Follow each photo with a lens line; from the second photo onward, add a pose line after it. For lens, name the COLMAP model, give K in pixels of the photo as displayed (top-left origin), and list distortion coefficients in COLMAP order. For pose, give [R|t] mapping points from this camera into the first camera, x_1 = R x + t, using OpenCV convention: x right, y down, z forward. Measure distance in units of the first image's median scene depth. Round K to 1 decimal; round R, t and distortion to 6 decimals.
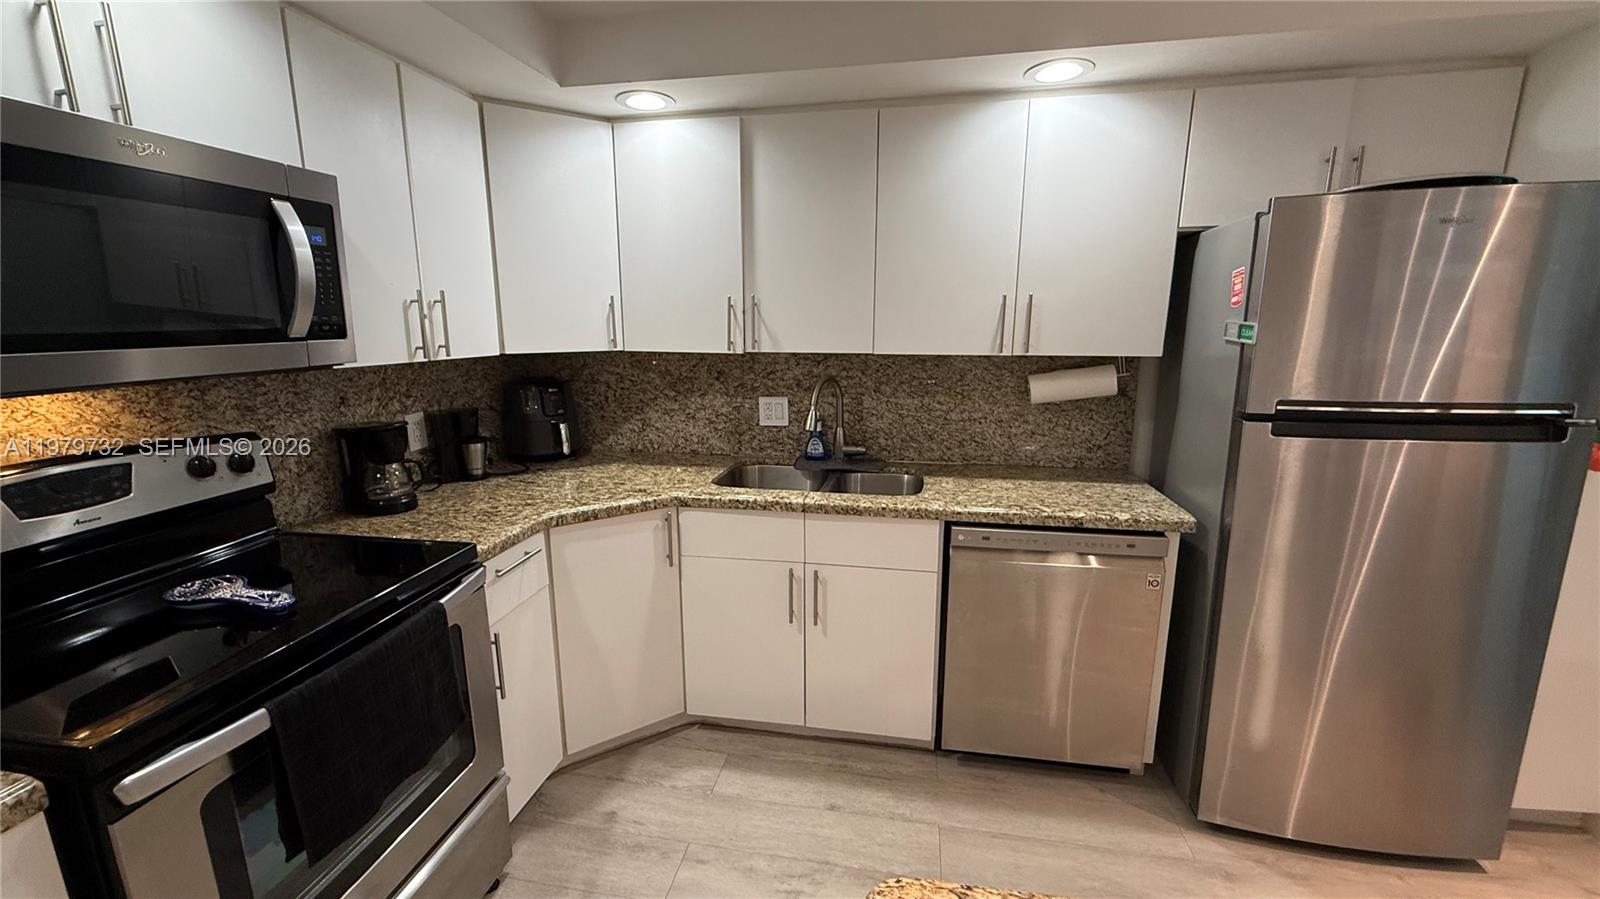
lens RADIAL K [[650.8, 0, 770.6], [0, 650.8, 452.7], [0, 0, 1]] dist [0.000352, 0.000025]
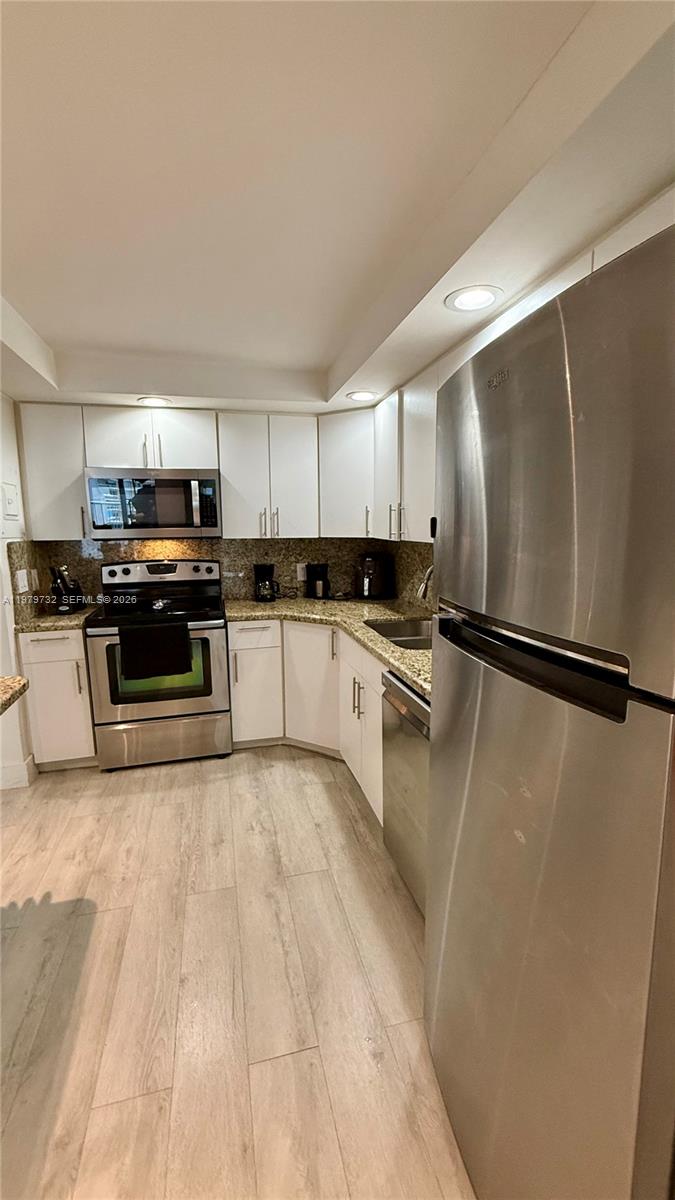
lens RADIAL K [[488.1, 0, 337.5], [0, 488.1, 600.0], [0, 0, 1]] dist [0.000352, 0.000025]
pose [[0.432334, 0.141390, -0.890559, 1.158791], [-0.177583, 0.981639, 0.069641, -0.089210], [0.884054, 0.128040, 0.449505, 0.462651]]
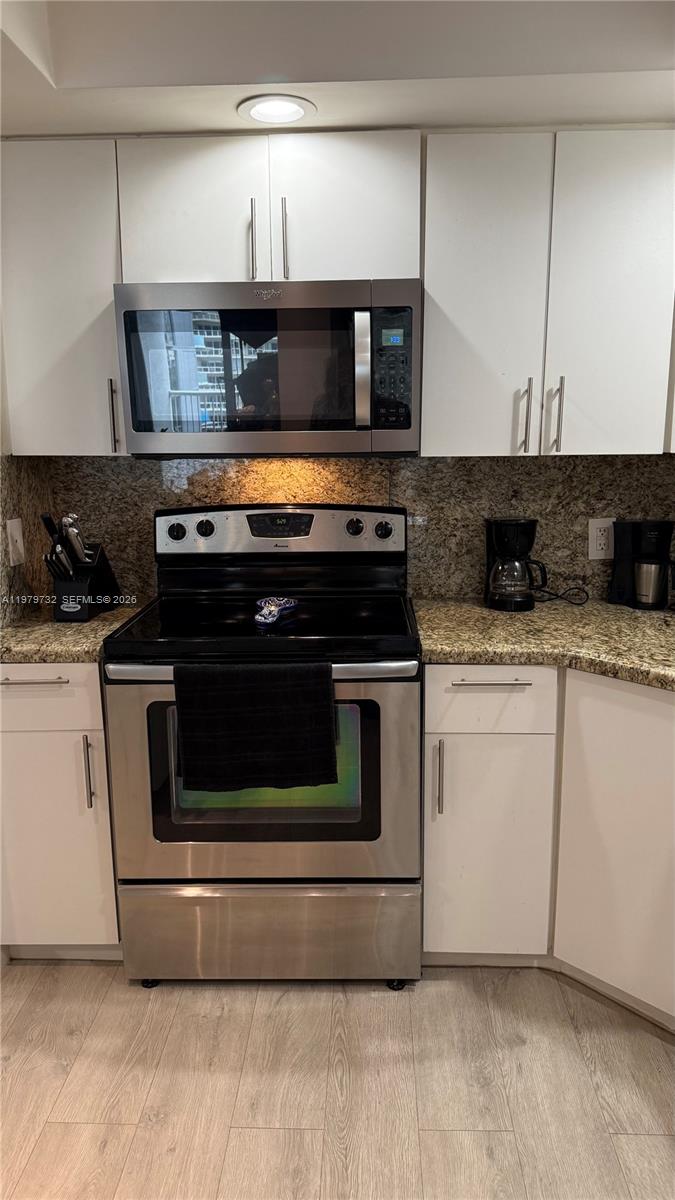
lens RADIAL K [[817.2, 0, 338.7], [0, 817.2, 605.7], [0, 0, 1]] dist [0.125545, -0.190075]
pose [[0.159211, 0.202836, -0.966183, 0.611538], [-0.193755, 0.966053, 0.170881, -0.081491], [0.968045, 0.159997, 0.193107, 0.537723]]
